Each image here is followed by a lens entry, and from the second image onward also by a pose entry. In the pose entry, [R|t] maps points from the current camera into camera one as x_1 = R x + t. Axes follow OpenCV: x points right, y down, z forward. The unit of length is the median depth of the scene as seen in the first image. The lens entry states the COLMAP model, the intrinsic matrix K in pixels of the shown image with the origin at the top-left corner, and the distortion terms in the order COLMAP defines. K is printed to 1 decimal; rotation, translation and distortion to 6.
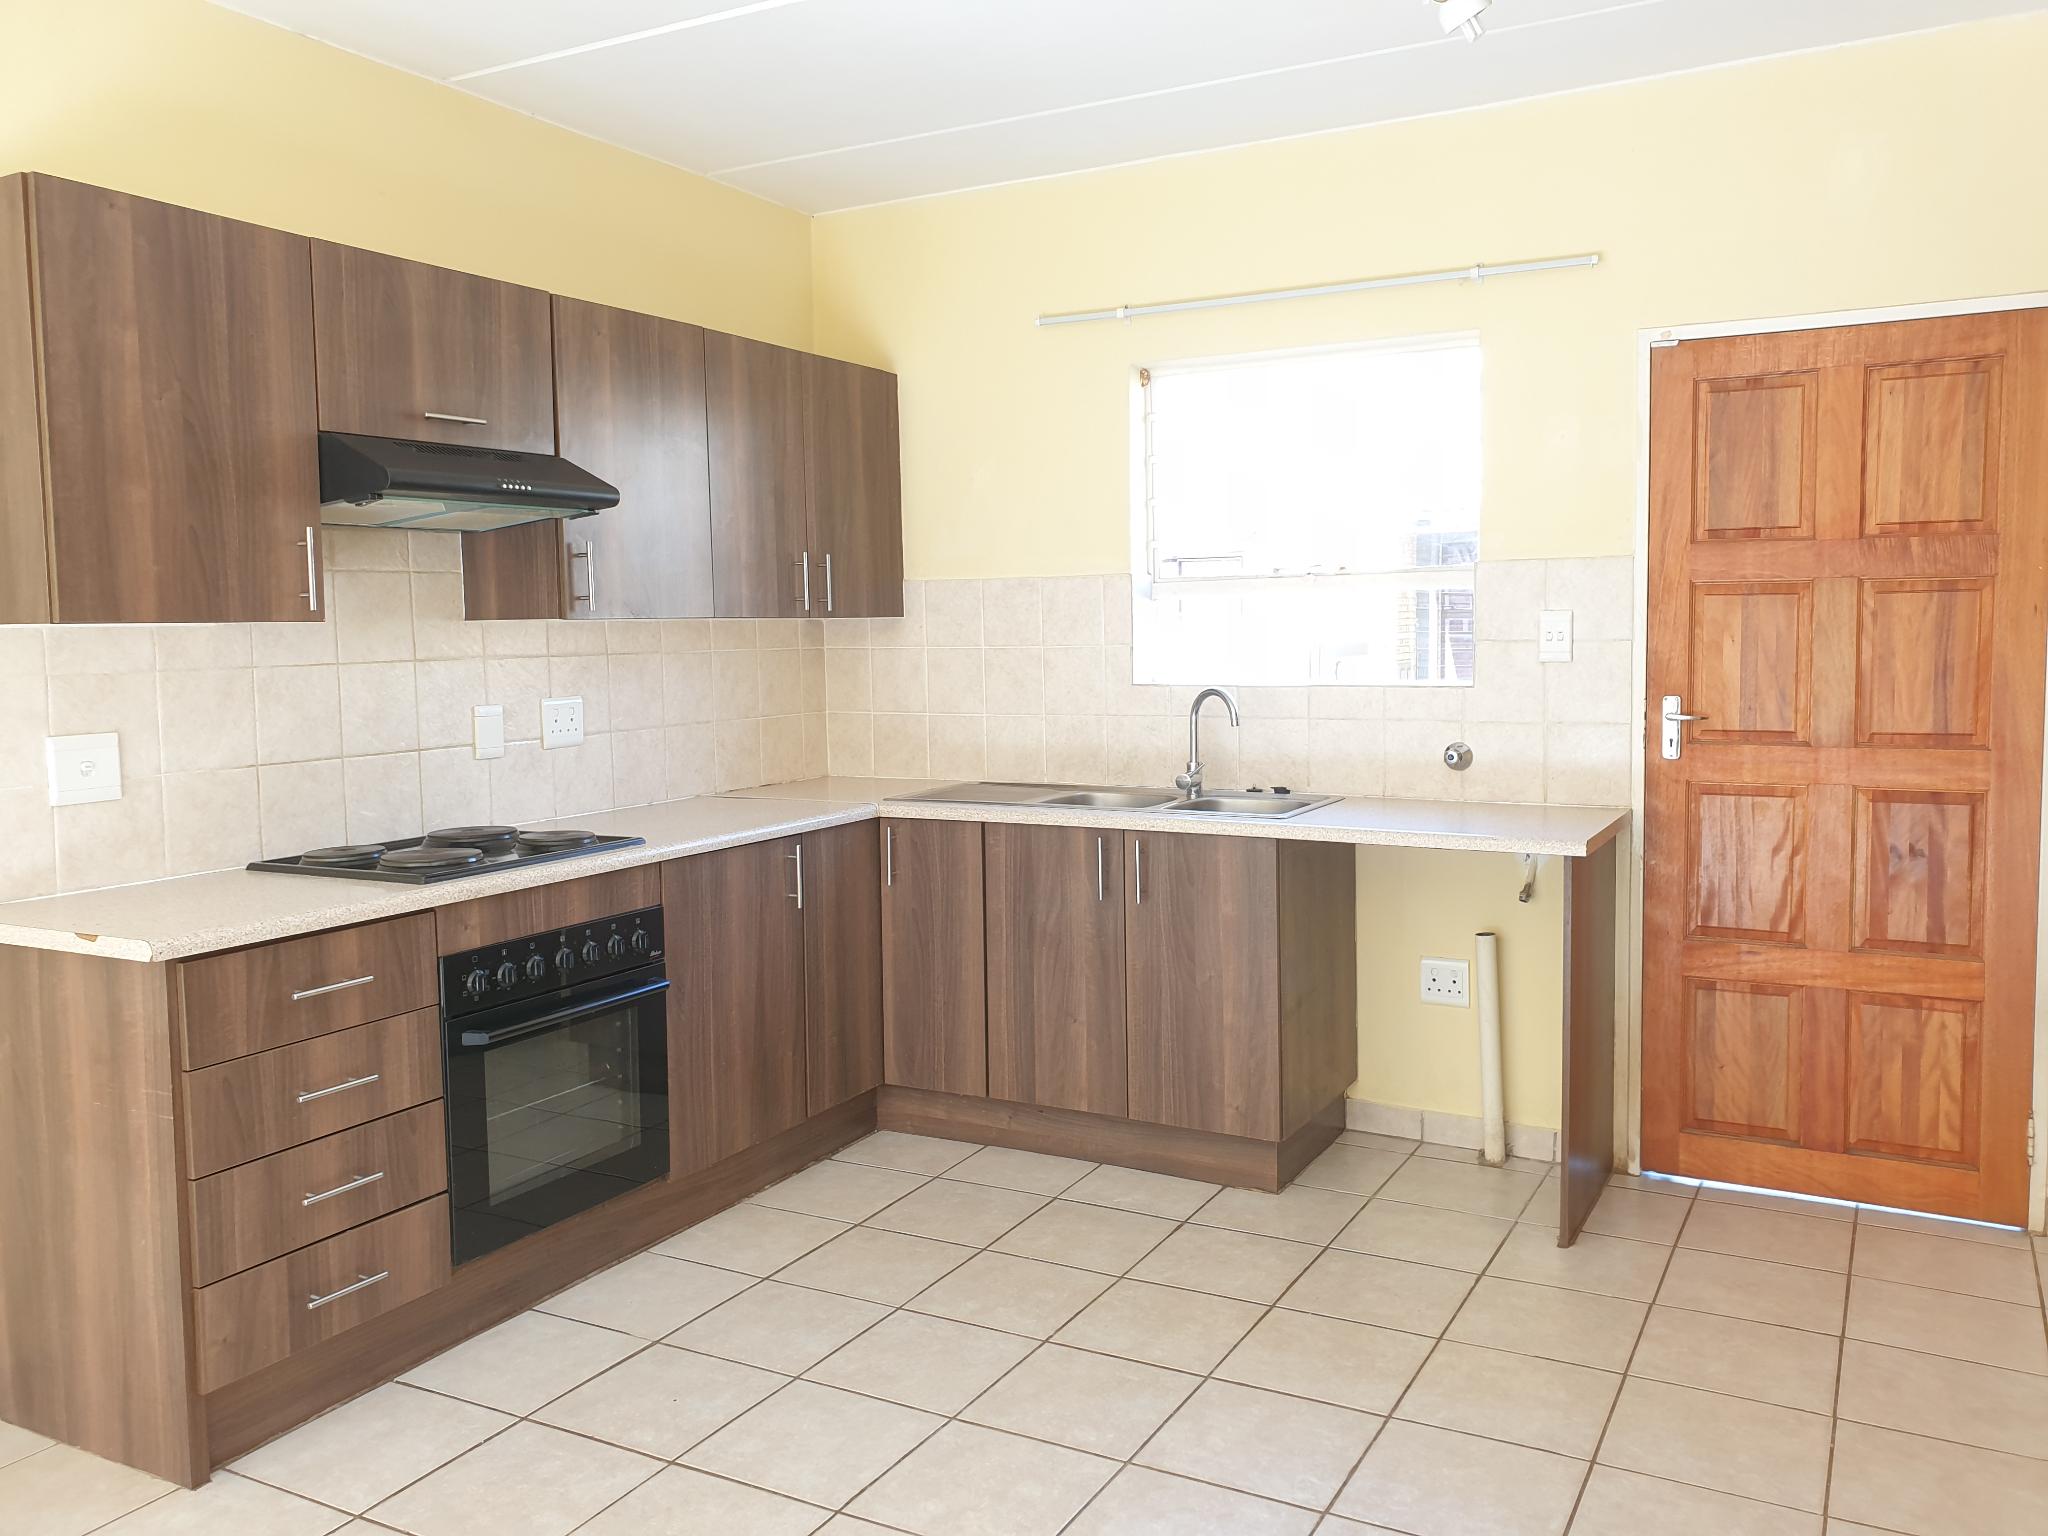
lens RADIAL K [[1584.8, 0, 1075.5], [0, 1584.8, 757.6], [0, 0, 1]] dist [0.026709, -0.009021]
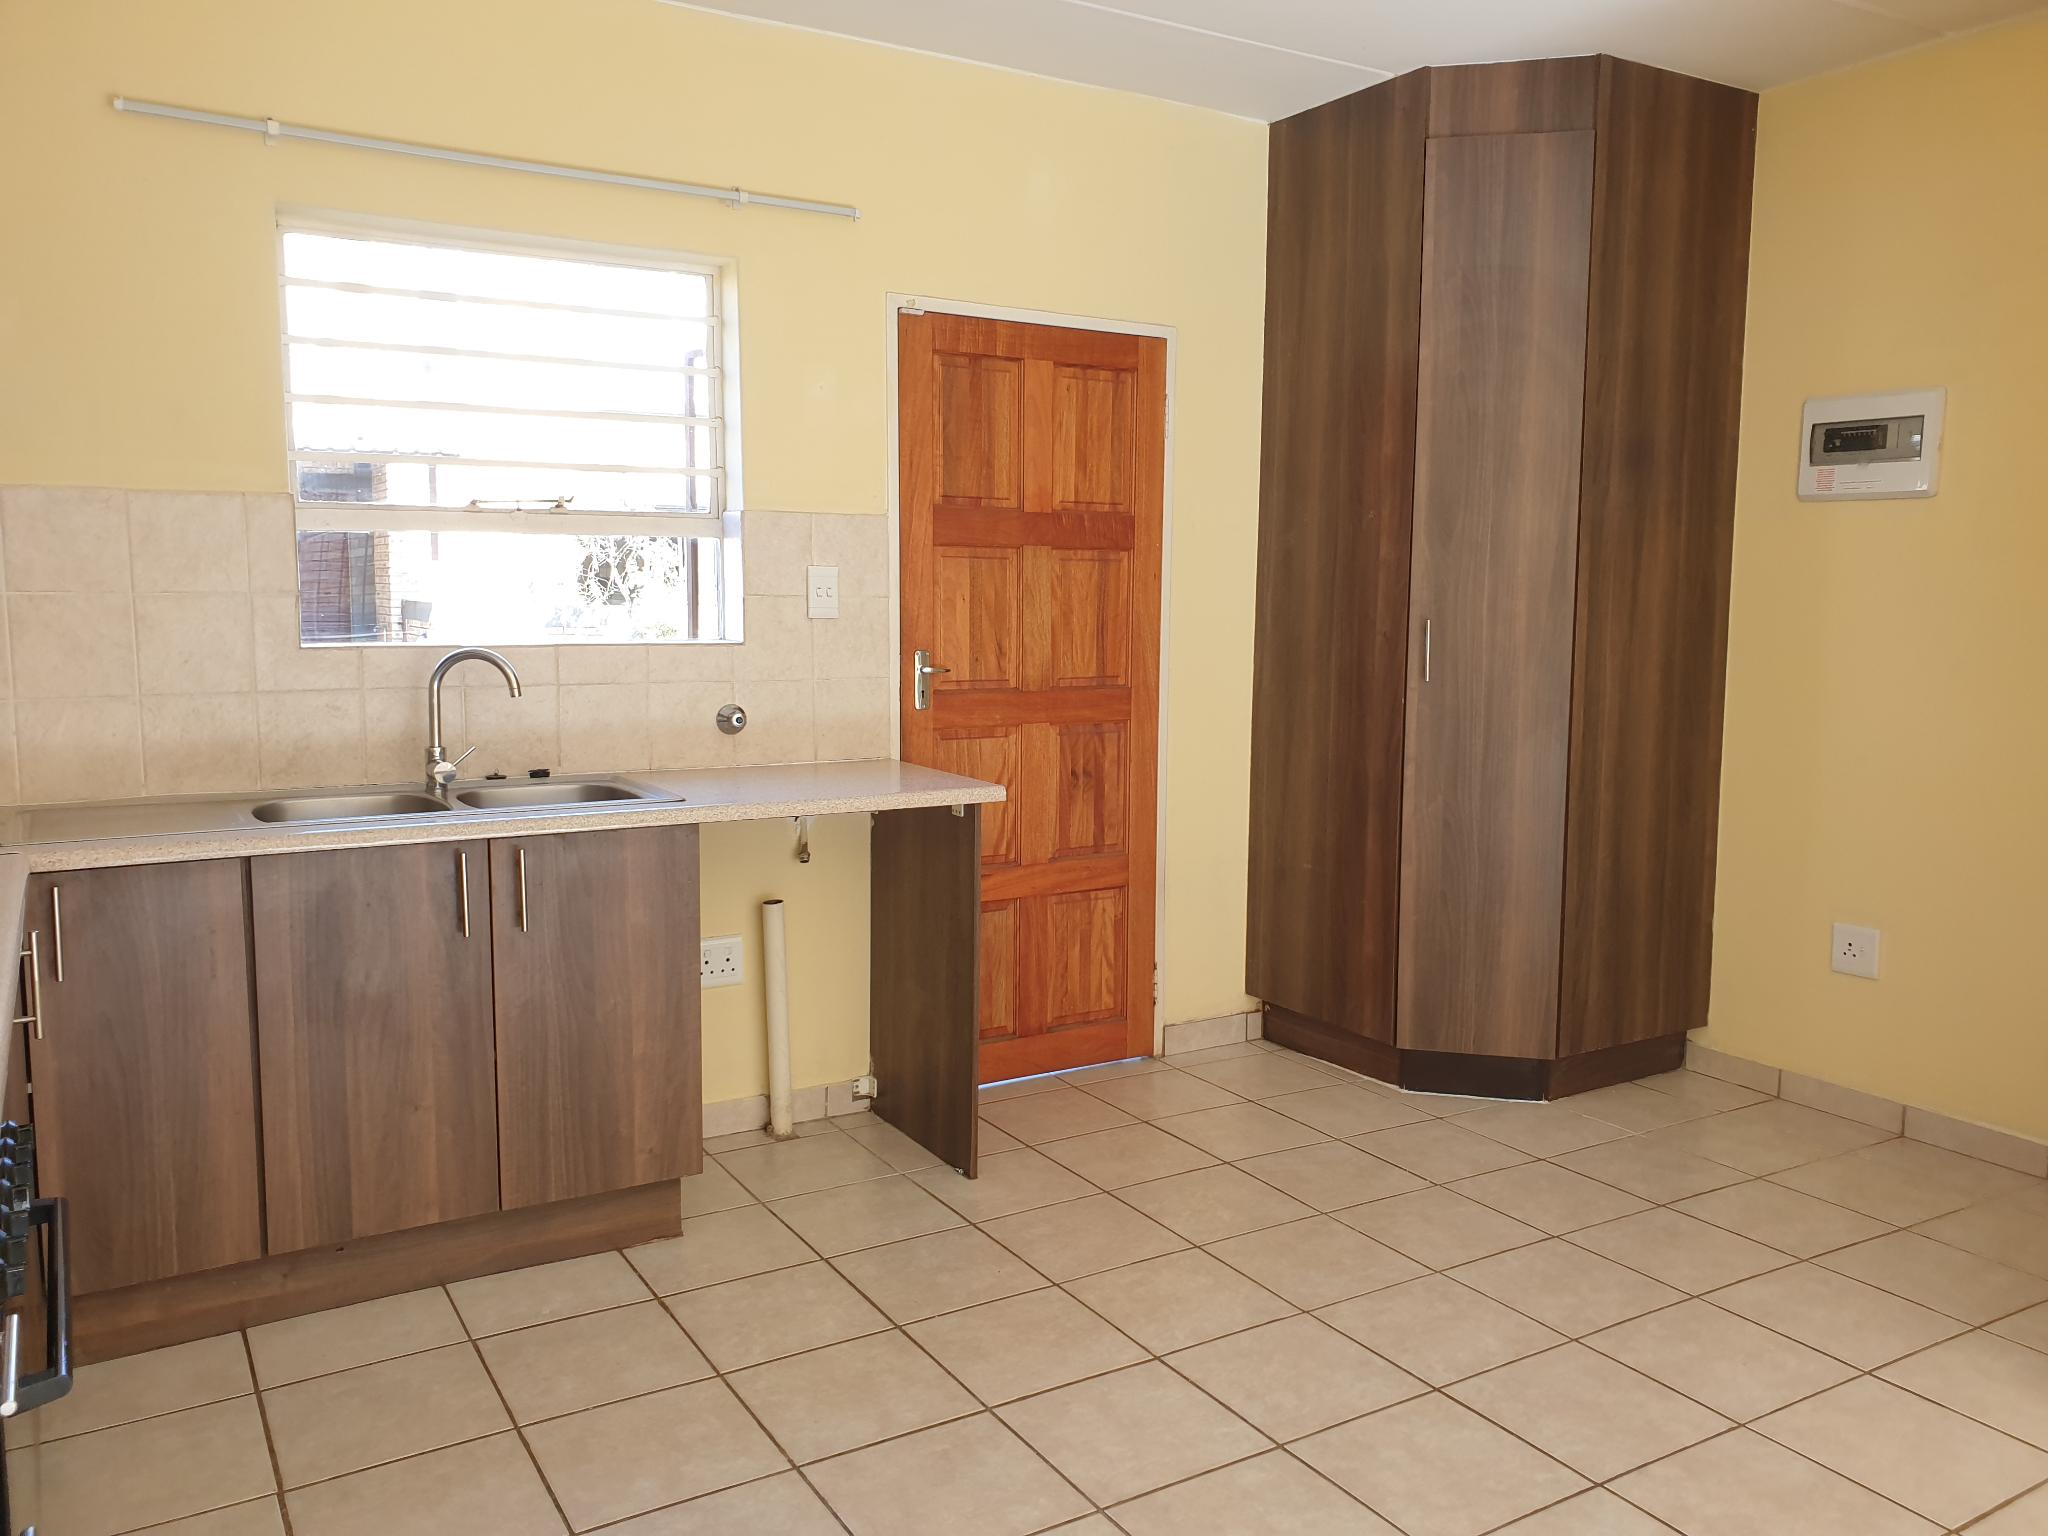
lens RADIAL K [[1589.9, 0, 1052.8], [0, 1589.9, 763.3], [0, 0, 1]] dist [0.073208, -0.163883]
pose [[0.500856, -0.081670, 0.861669, -0.522820], [0.054855, 0.996532, 0.062568, -0.025420], [-0.863790, 0.015930, 0.503599, 0.400205]]
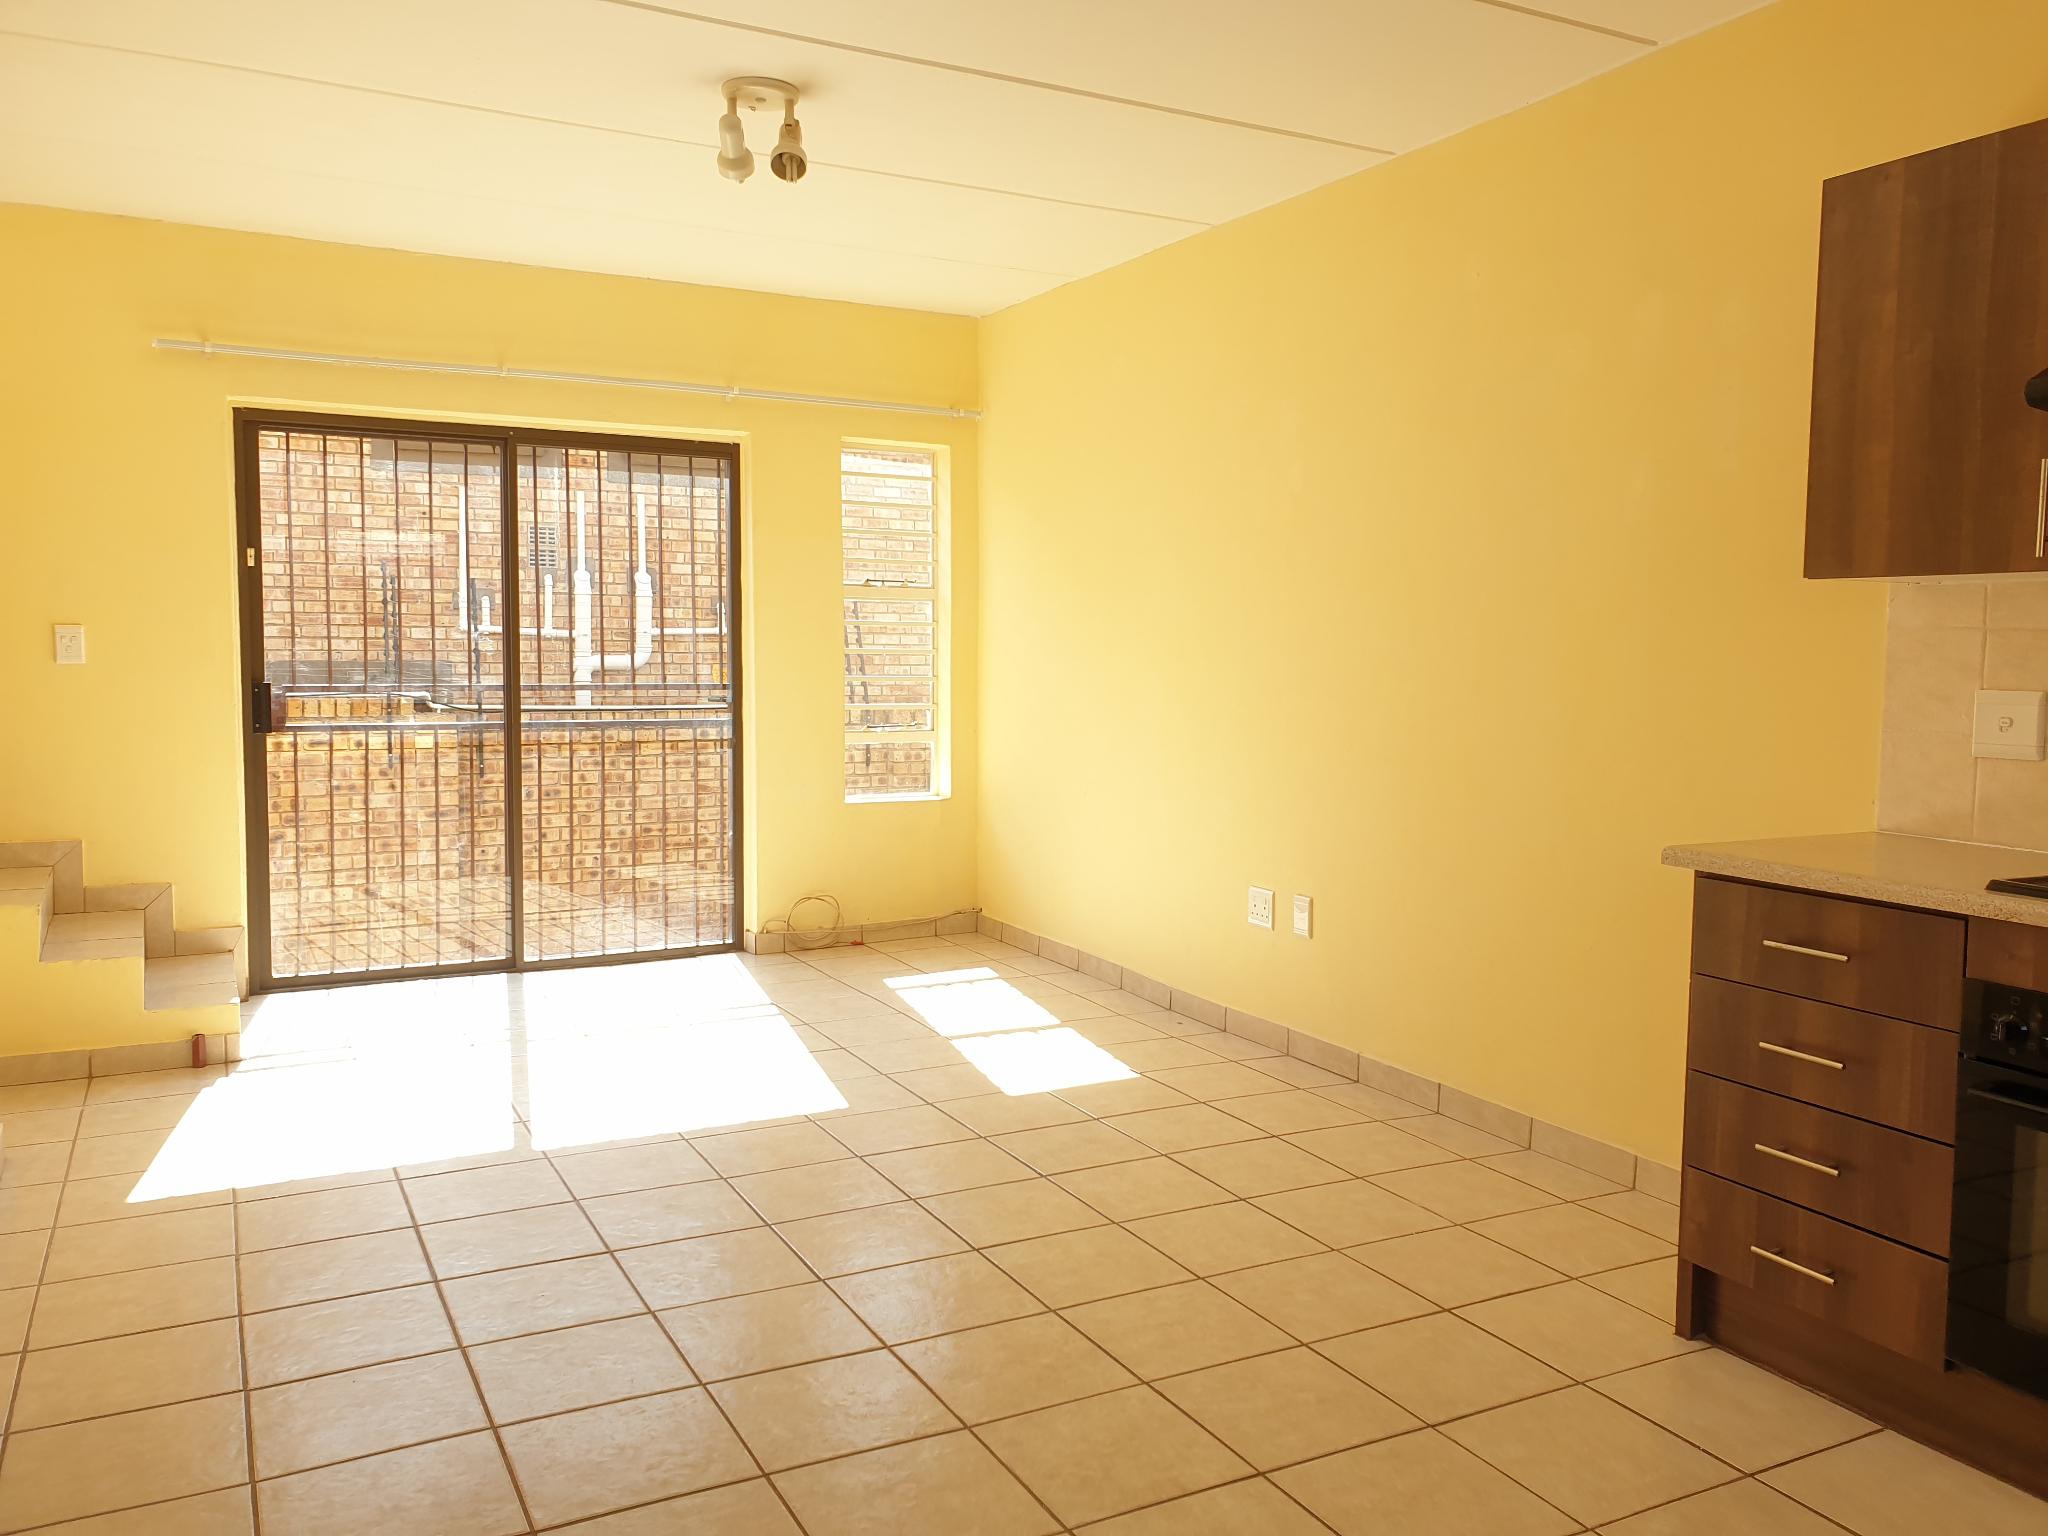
lens RADIAL K [[1560.0, 0, 1024.0], [0, 1560.0, 768.0], [0, 0, 1]] dist [0.032224, 0.000195]
pose [[-0.568914, 0.078115, -0.818679, 0.433991], [-0.069758, 0.987307, 0.142681, -0.051591], [0.819433, 0.138283, -0.556244, 0.846483]]
